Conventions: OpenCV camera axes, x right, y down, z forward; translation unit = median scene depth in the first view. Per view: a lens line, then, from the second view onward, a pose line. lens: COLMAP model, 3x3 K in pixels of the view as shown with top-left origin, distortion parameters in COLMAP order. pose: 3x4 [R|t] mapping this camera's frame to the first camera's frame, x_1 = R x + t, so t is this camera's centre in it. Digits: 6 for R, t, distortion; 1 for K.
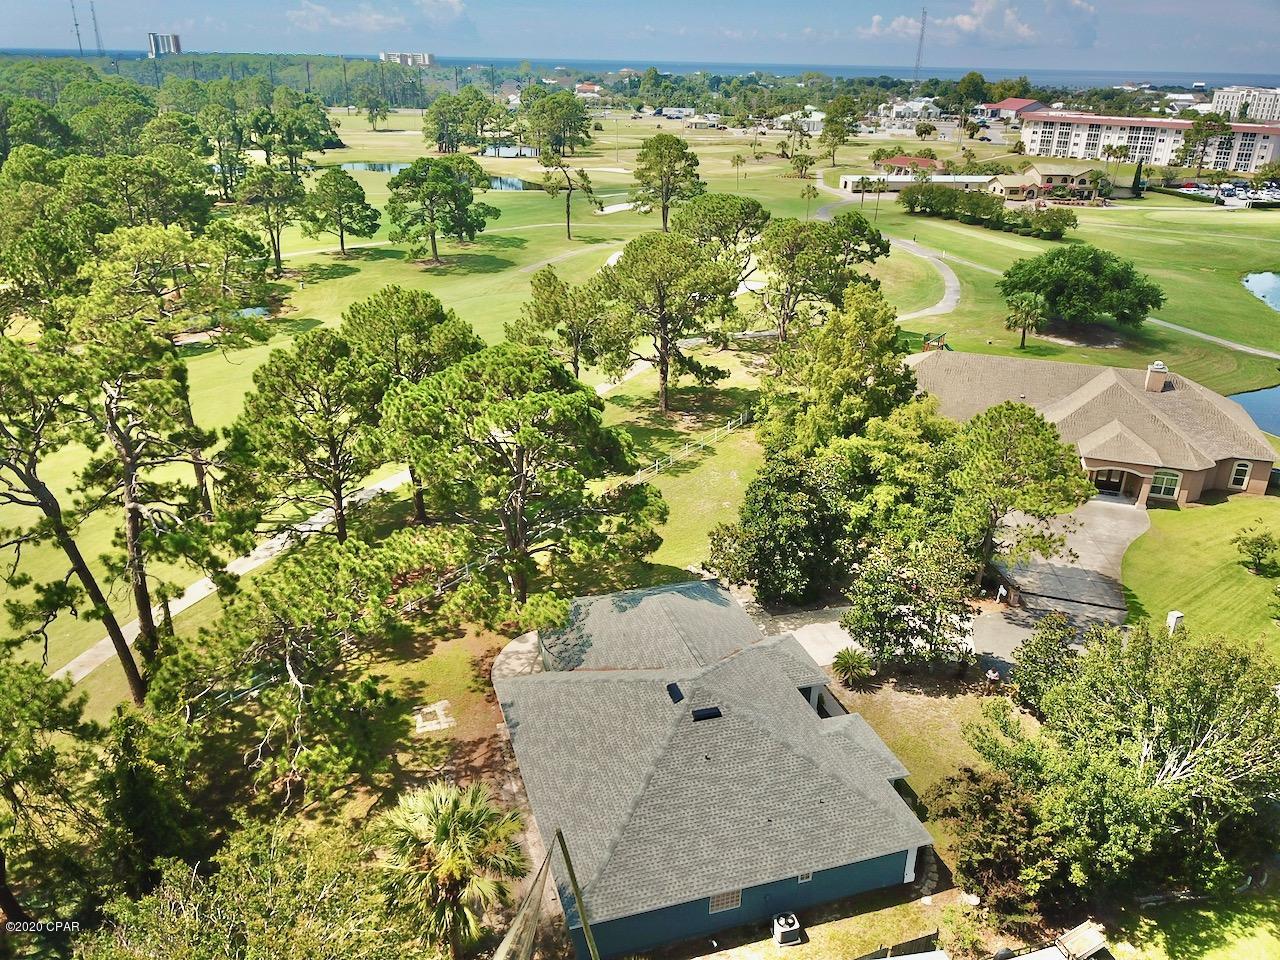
lens RADIAL K [[970.1, 0, 637.9], [0, 970.1, 481.0], [0, 0, 1]] dist [0.022763, -0.017094]
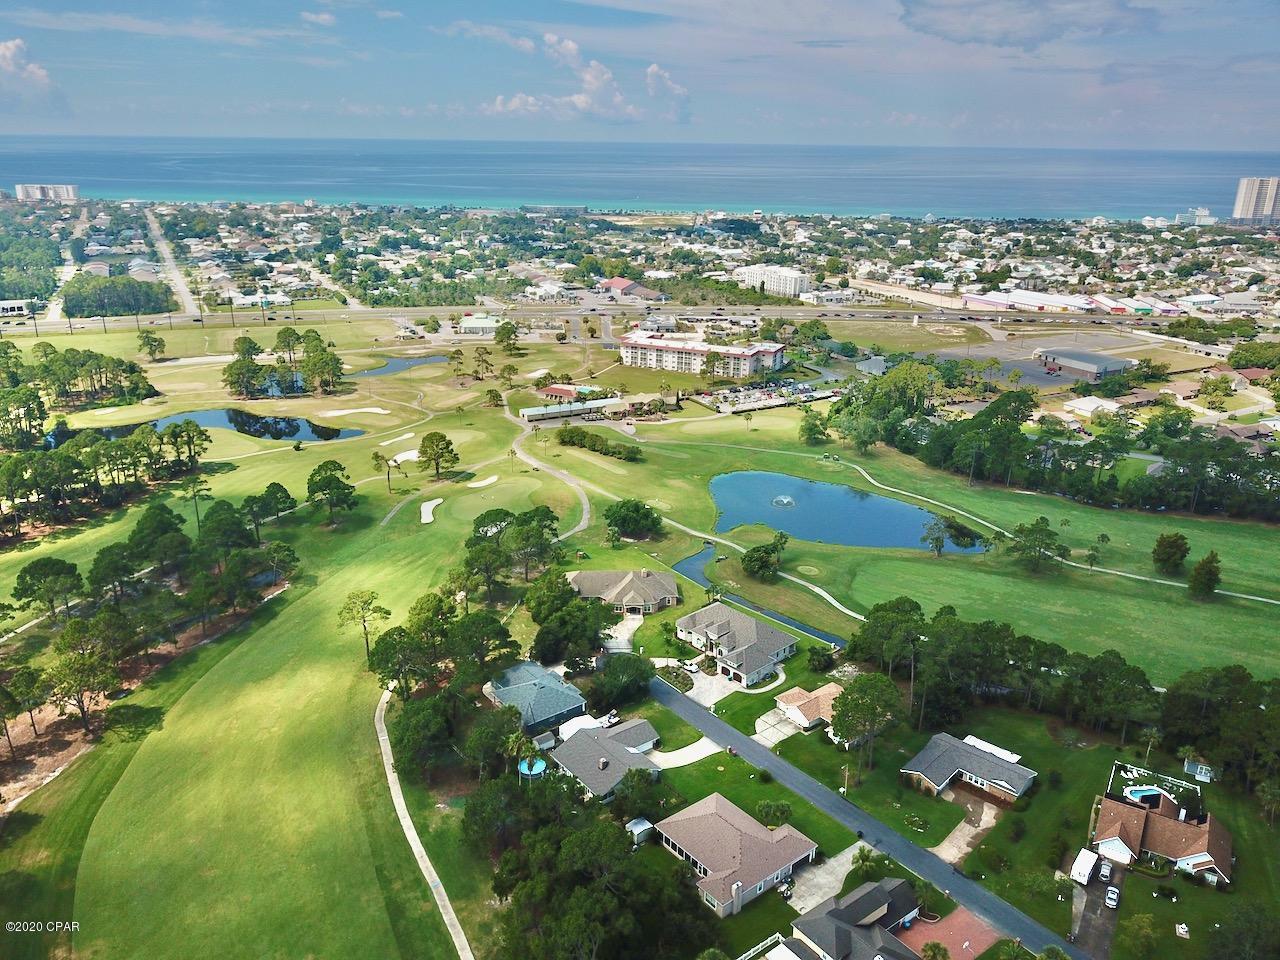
lens RADIAL K [[970.1, 0, 645.7], [0, 970.1, 478.7], [0, 0, 1]] dist [0.022763, -0.017094]
pose [[0.936879, -0.116873, 0.329543, -0.722486], [0.138165, 0.989524, -0.041862, -0.410749], [-0.321198, 0.084750, 0.943212, -3.032671]]
